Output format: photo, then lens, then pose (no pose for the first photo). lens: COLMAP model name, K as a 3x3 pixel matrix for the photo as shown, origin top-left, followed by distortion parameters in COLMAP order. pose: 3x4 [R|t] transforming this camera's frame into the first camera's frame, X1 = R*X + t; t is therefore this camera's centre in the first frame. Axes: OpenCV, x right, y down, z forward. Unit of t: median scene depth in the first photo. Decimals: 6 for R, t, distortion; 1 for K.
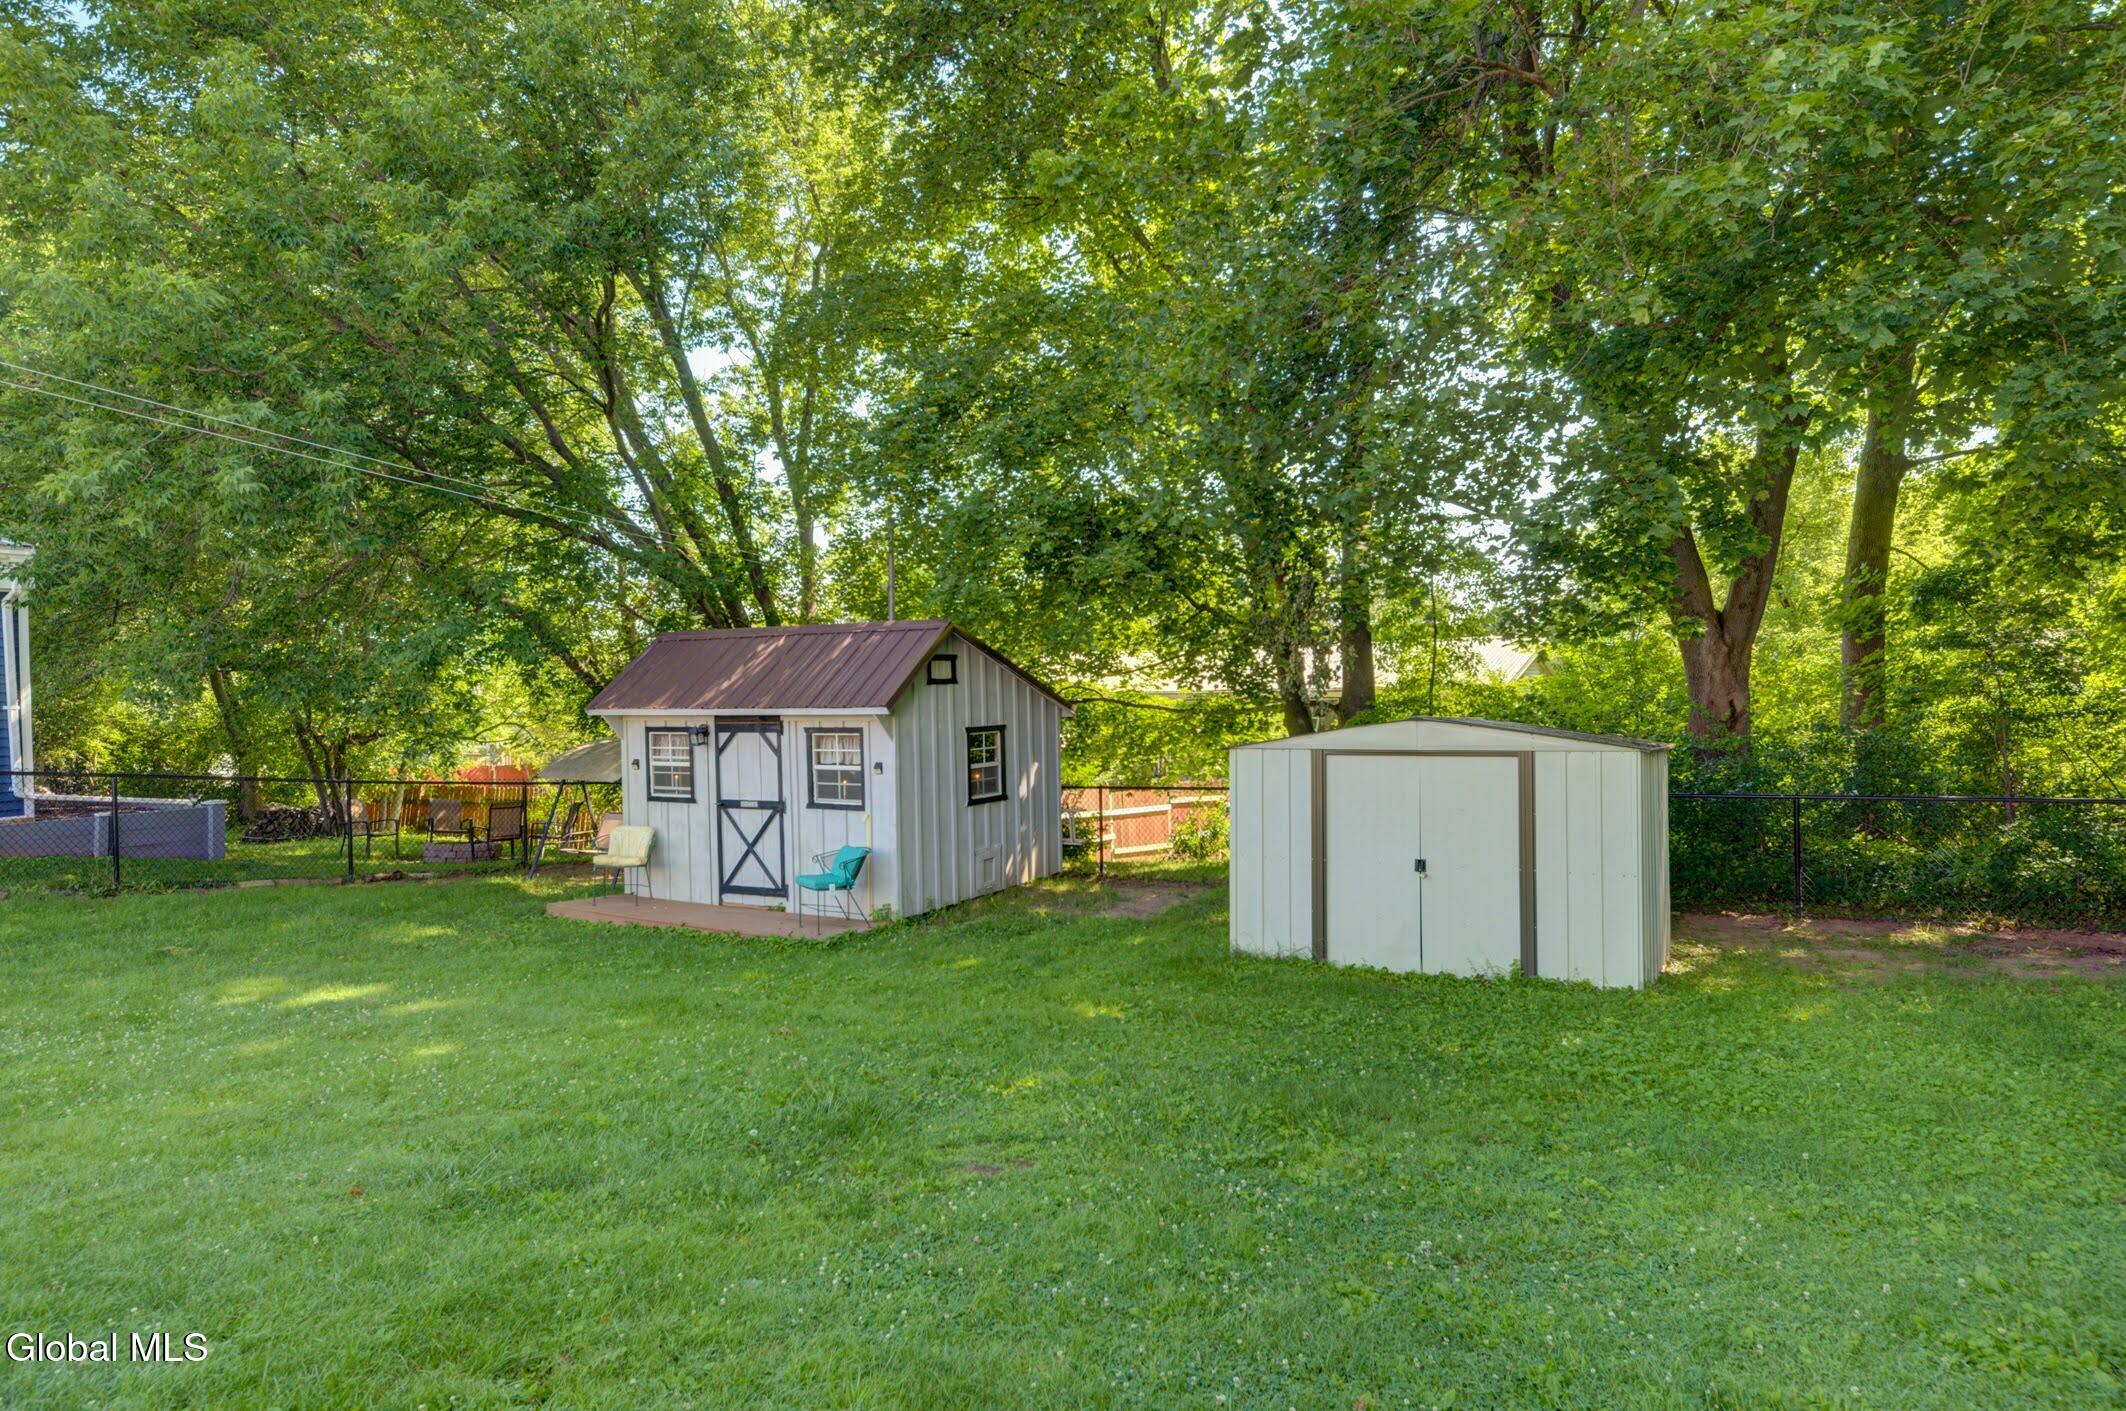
lens RADIAL K [[1255.7, 0, 1062.3], [0, 1255.7, 688.4], [0, 0, 1]] dist [-0.003162, 0.002243]
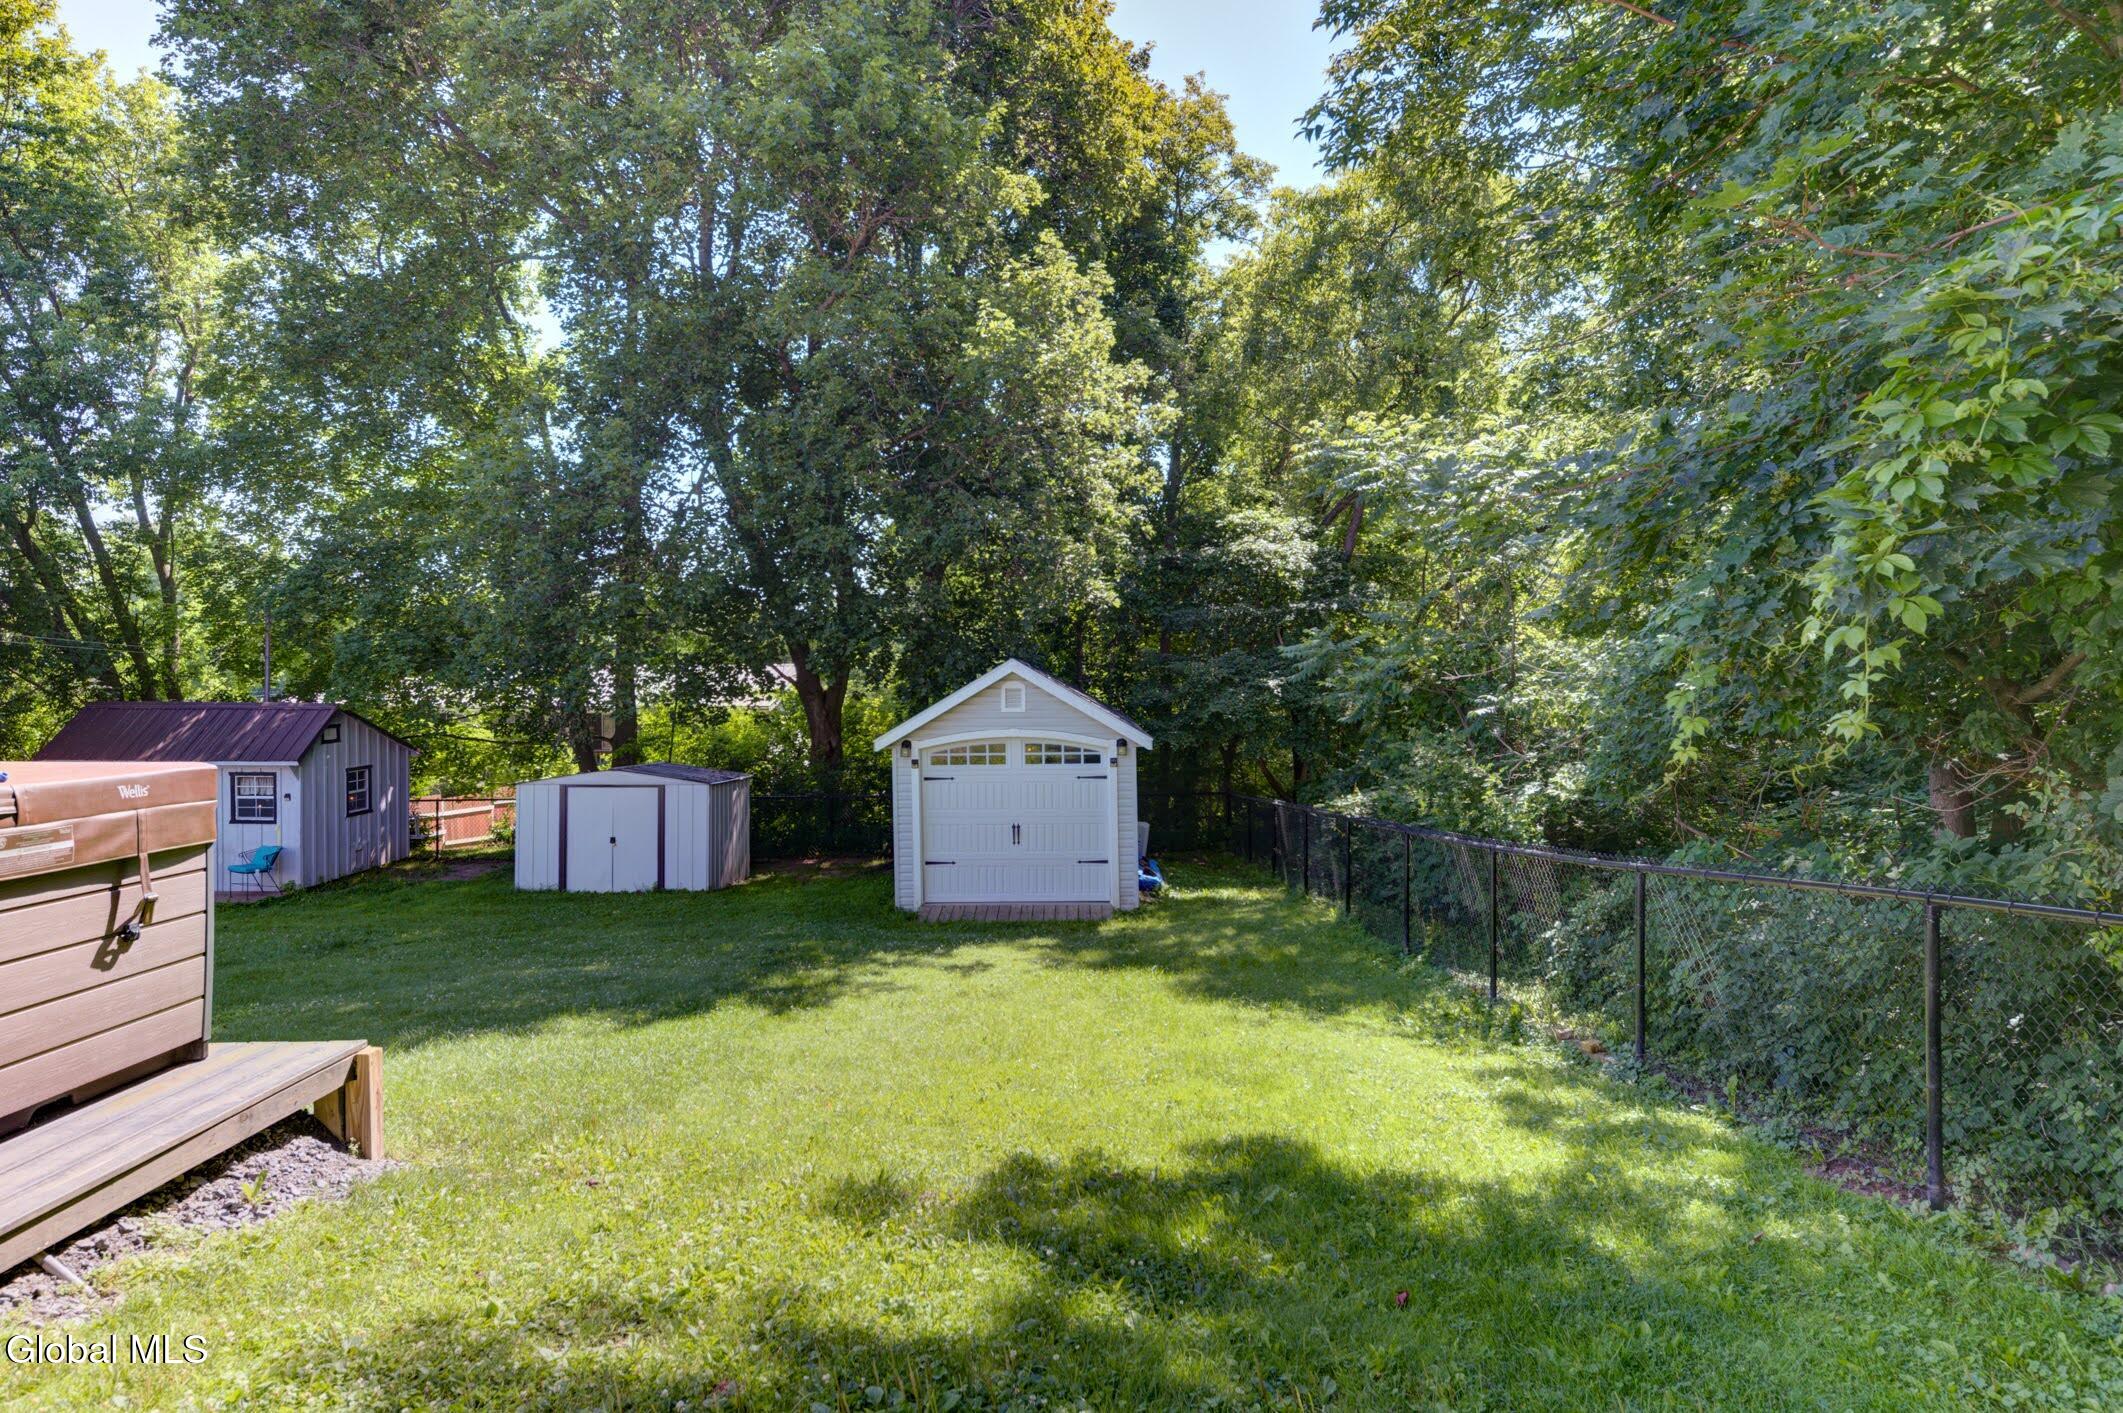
lens RADIAL K [[1254.0, 0, 1060.8], [0, 1254.0, 689.5], [0, 0, 1]] dist [-0.003162, 0.002243]
pose [[0.877796, 0.009109, 0.478949, -0.043485], [-0.016199, 0.999812, 0.010673, -0.103611], [-0.478761, -0.017127, 0.877778, -0.852457]]
